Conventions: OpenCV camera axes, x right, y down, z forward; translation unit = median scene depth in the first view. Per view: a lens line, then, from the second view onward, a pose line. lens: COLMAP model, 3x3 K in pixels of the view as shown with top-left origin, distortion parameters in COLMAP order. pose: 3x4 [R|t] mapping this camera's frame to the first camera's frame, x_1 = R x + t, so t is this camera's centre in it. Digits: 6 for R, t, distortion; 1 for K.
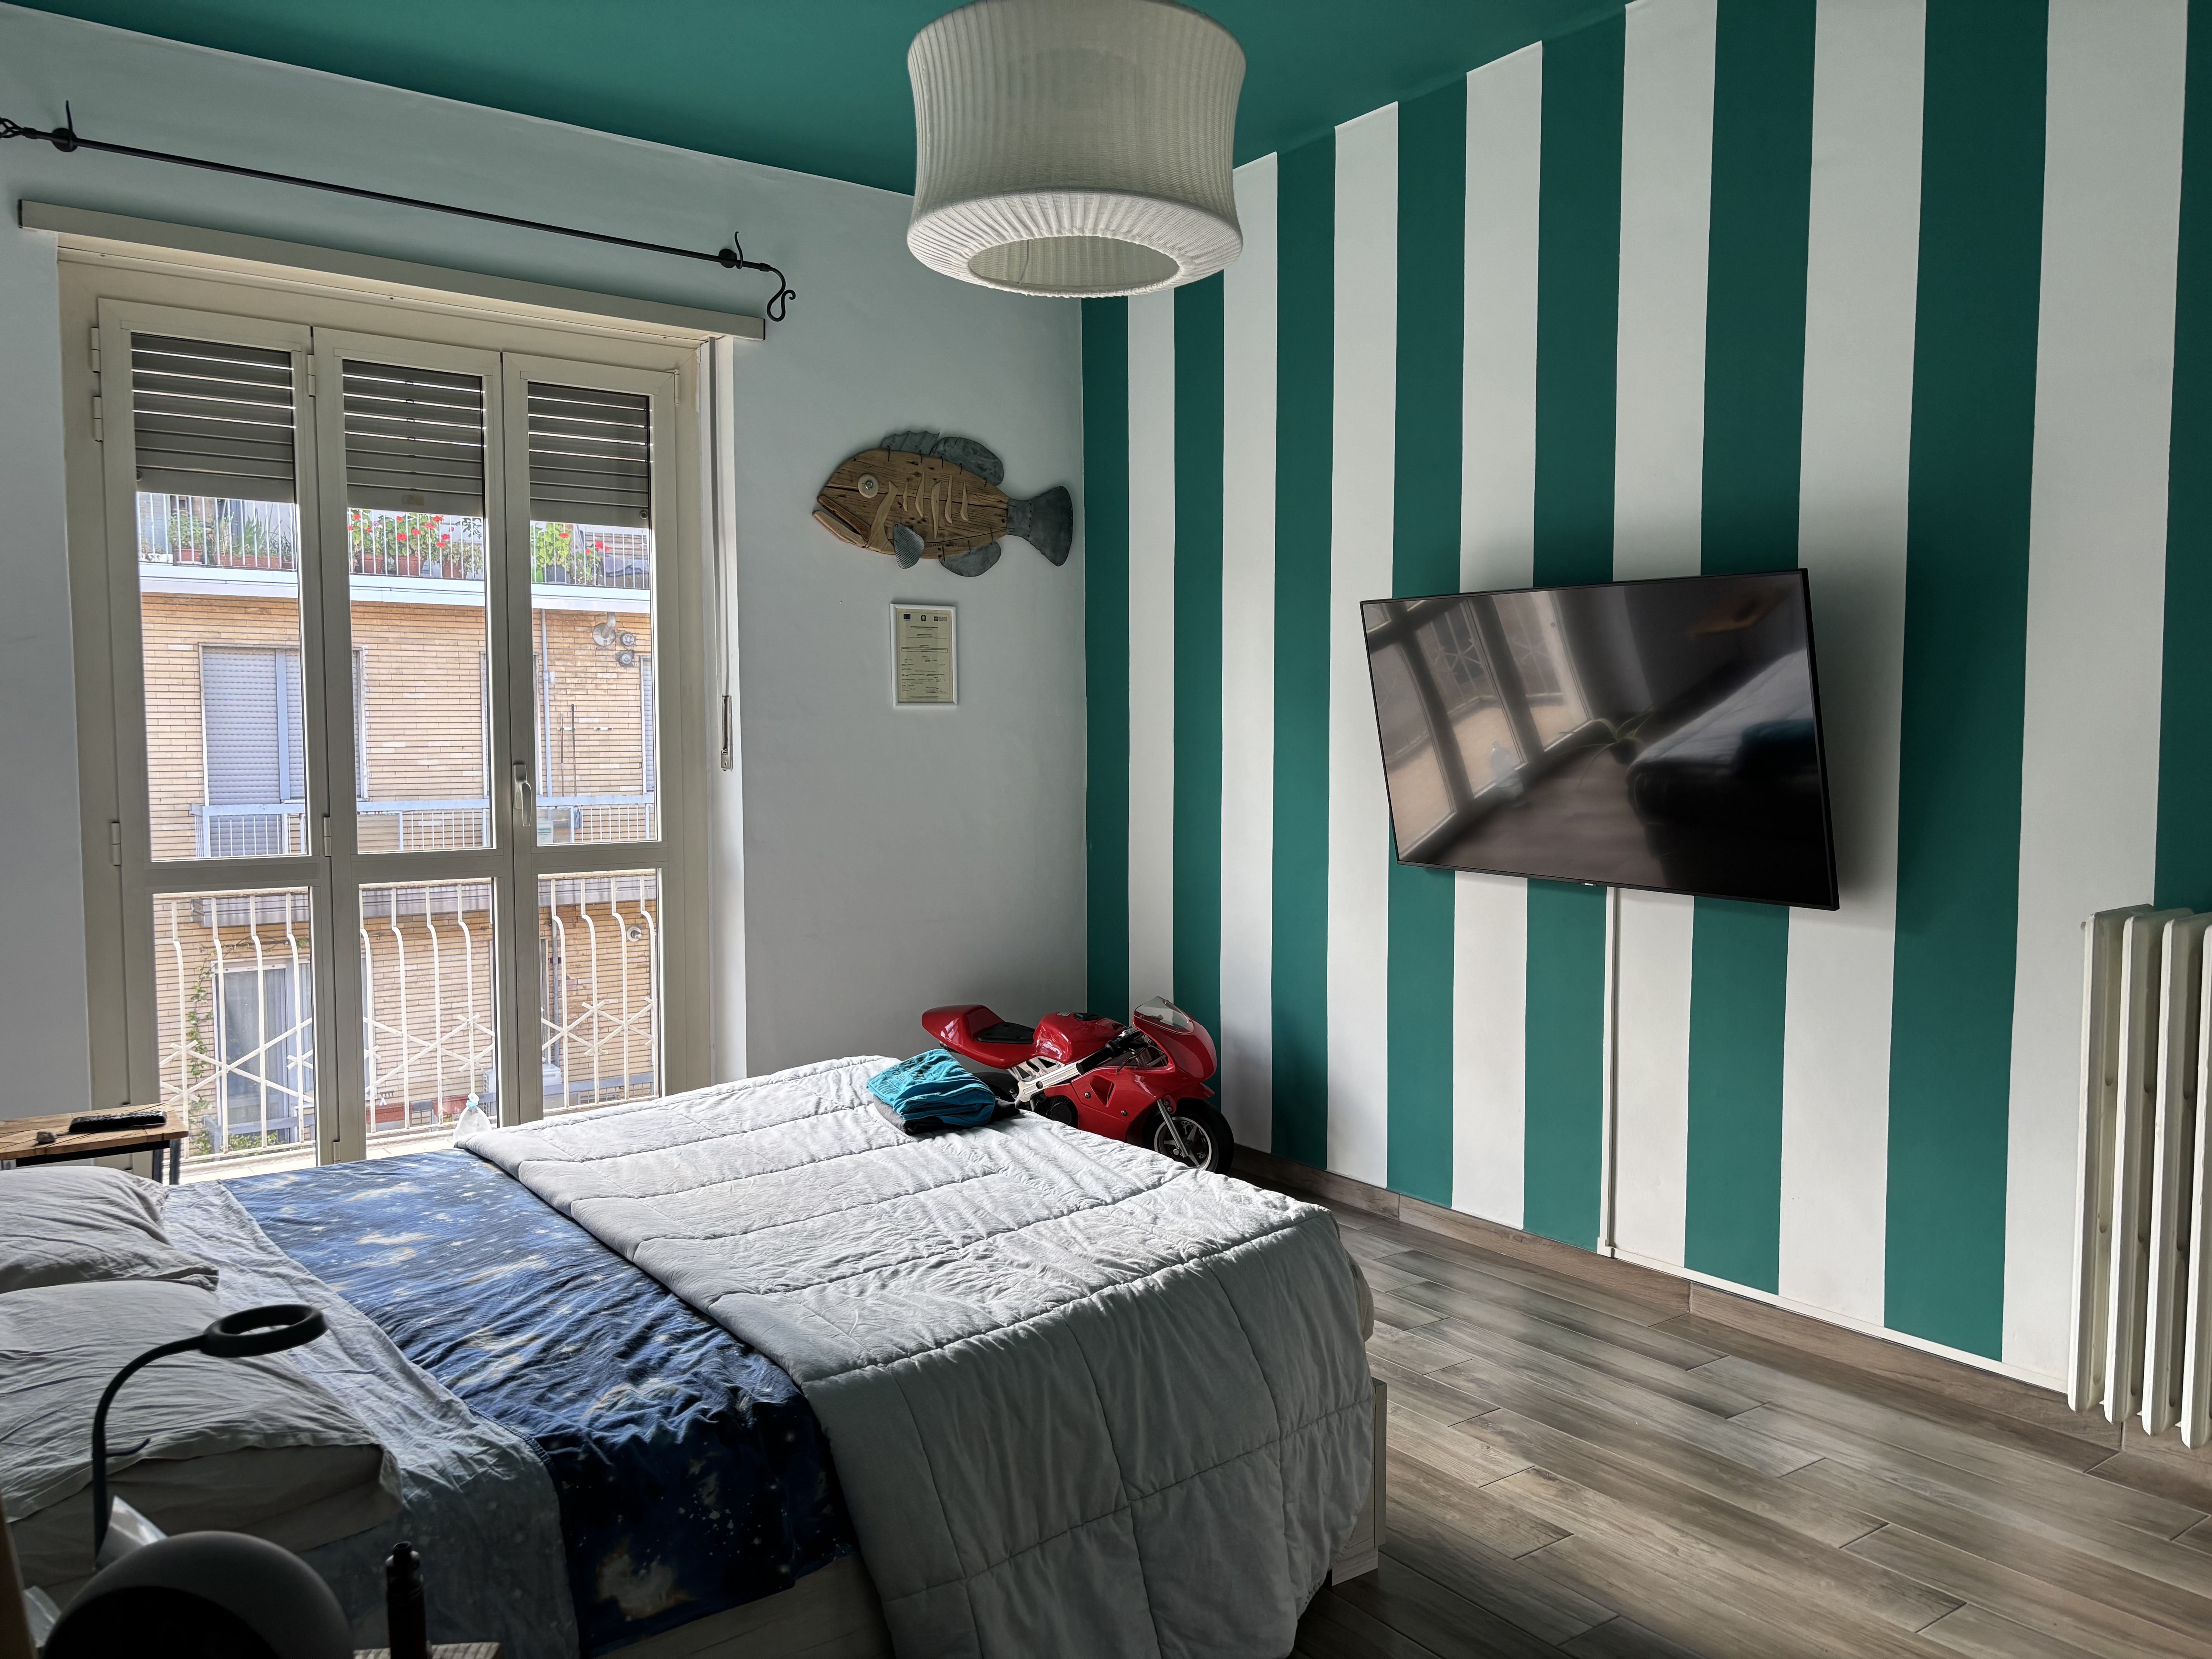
lens RADIAL K [[1671.6, 0, 1092.4], [0, 1671.6, 837.3], [0, 0, 1]] dist [0.047549, -0.053643]
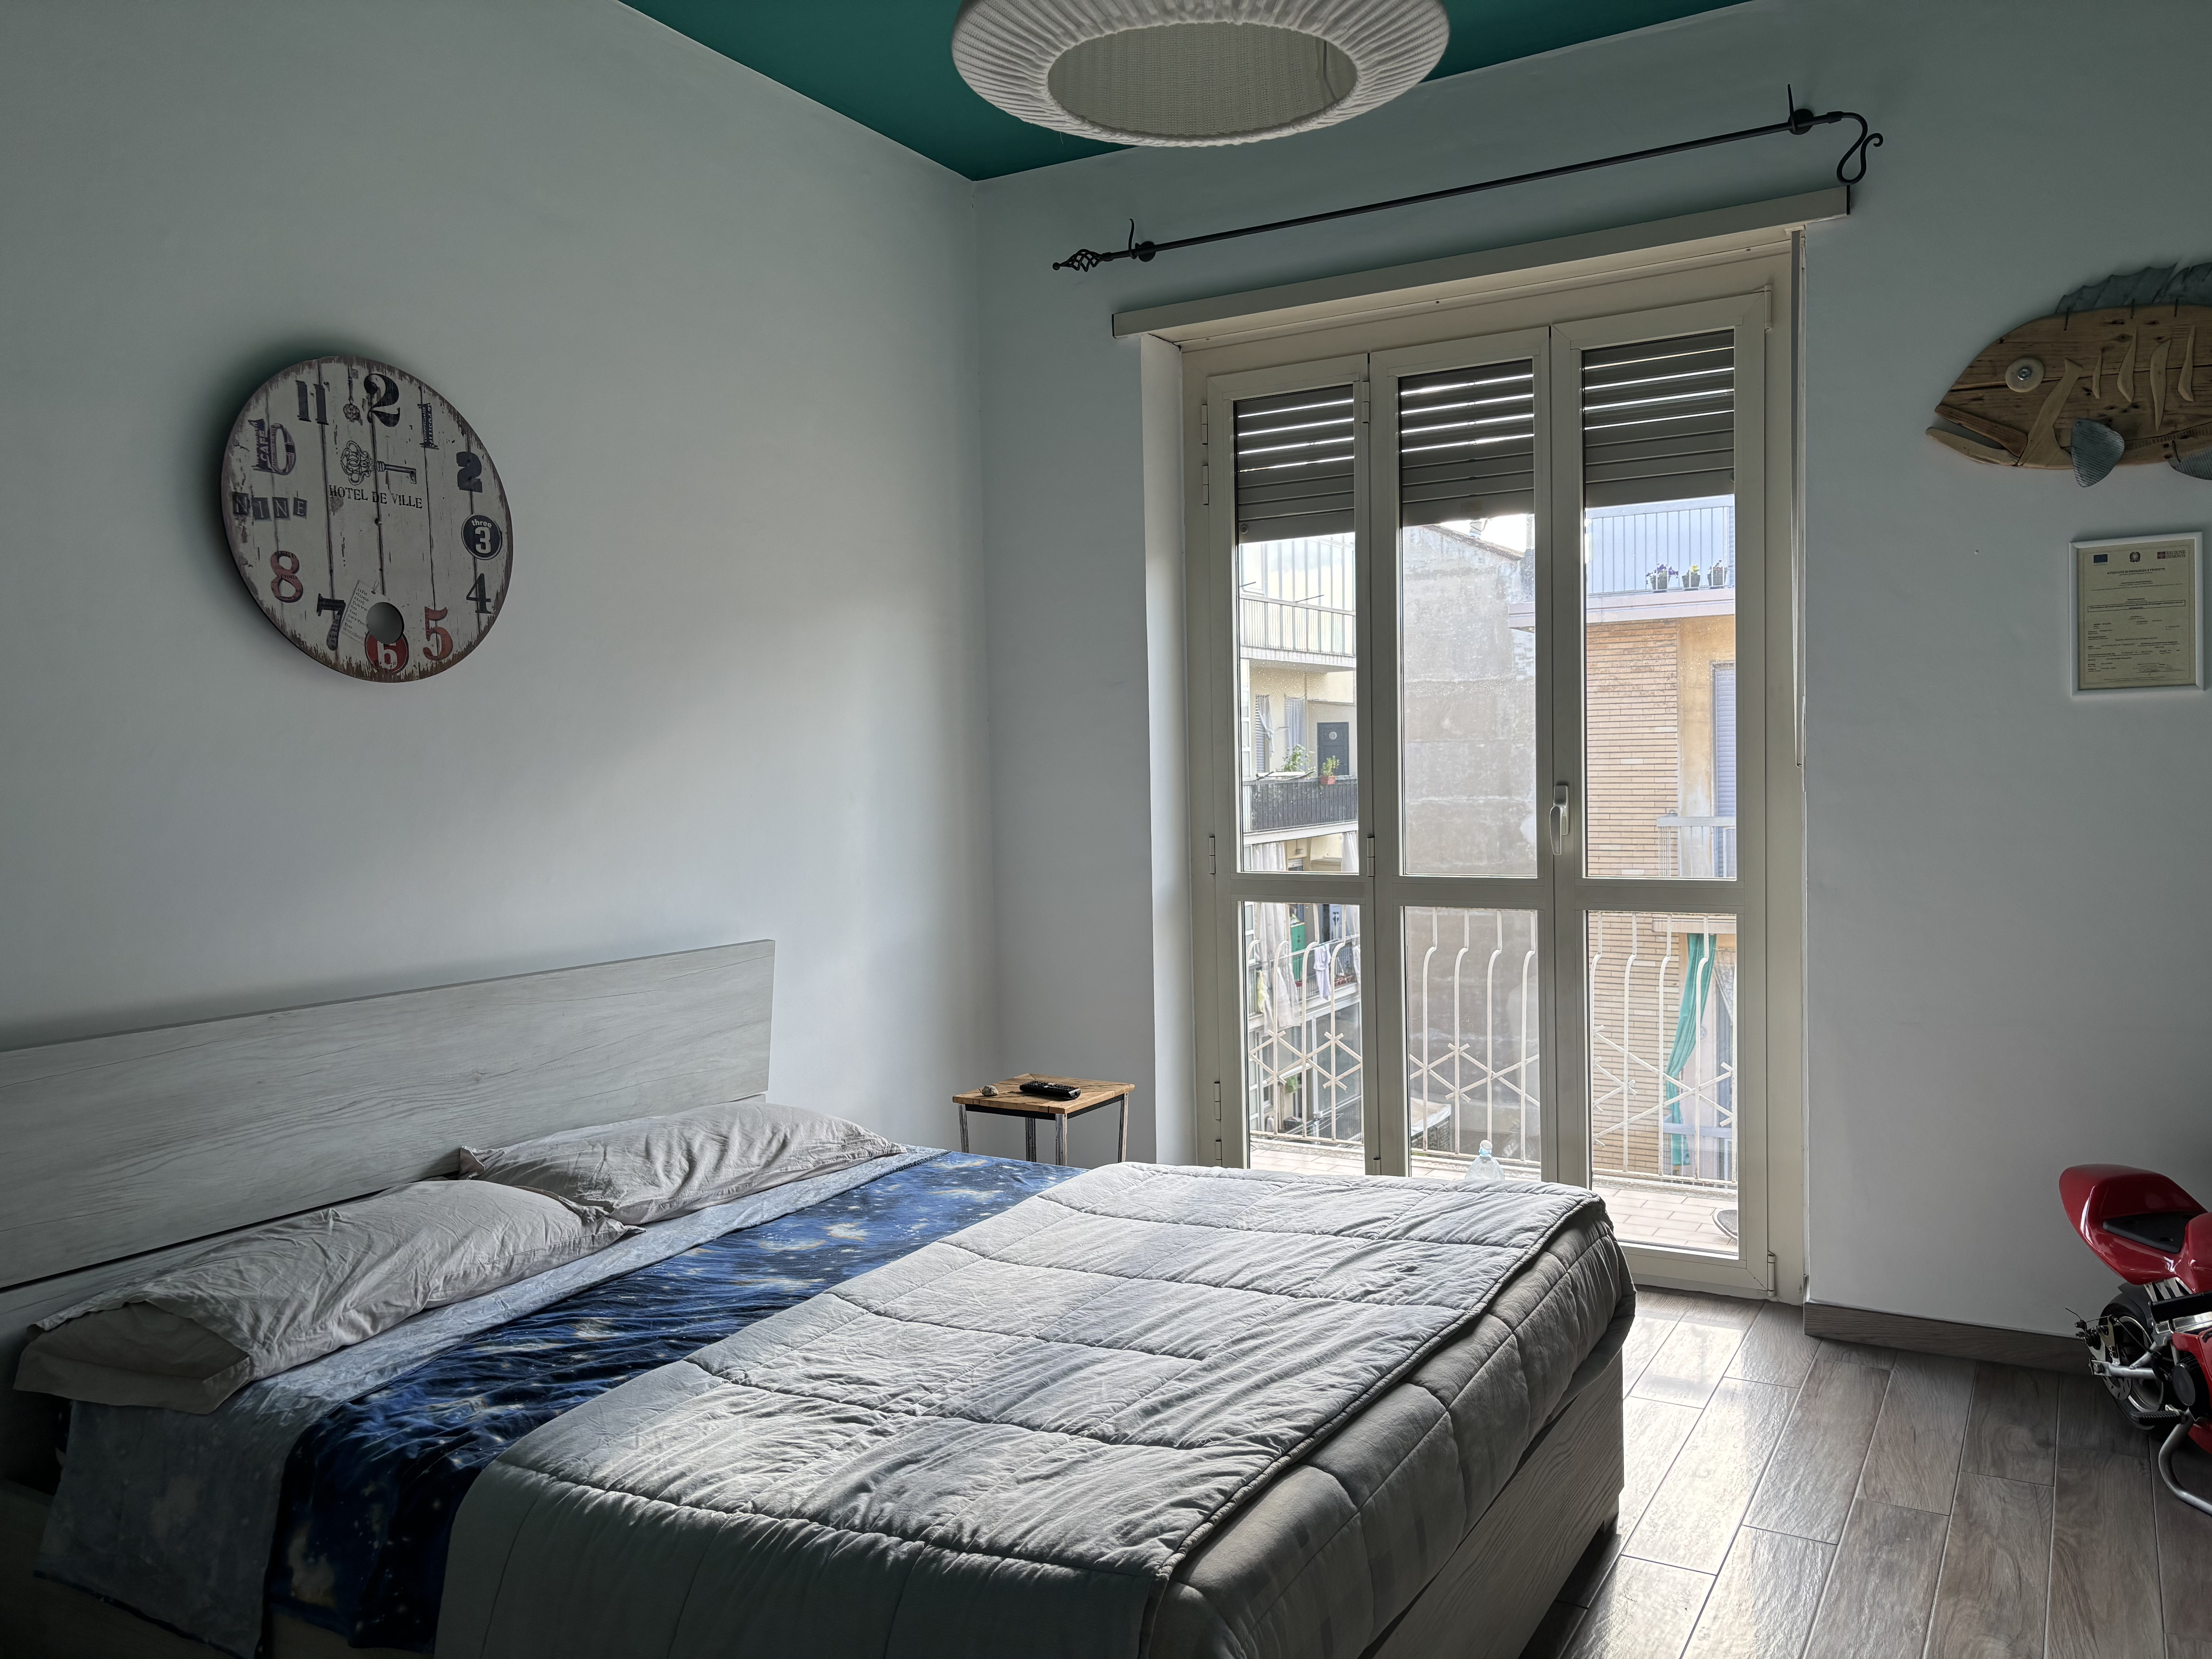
lens RADIAL K [[1671.6, 0, 1098.4], [0, 1671.6, 834.3], [0, 0, 1]] dist [0.047549, -0.053643]
pose [[0.407847, 0.032820, -0.912460, 0.420952], [-0.034776, 0.999187, 0.020395, -0.030078], [0.912388, 0.023414, 0.408657, 0.469128]]
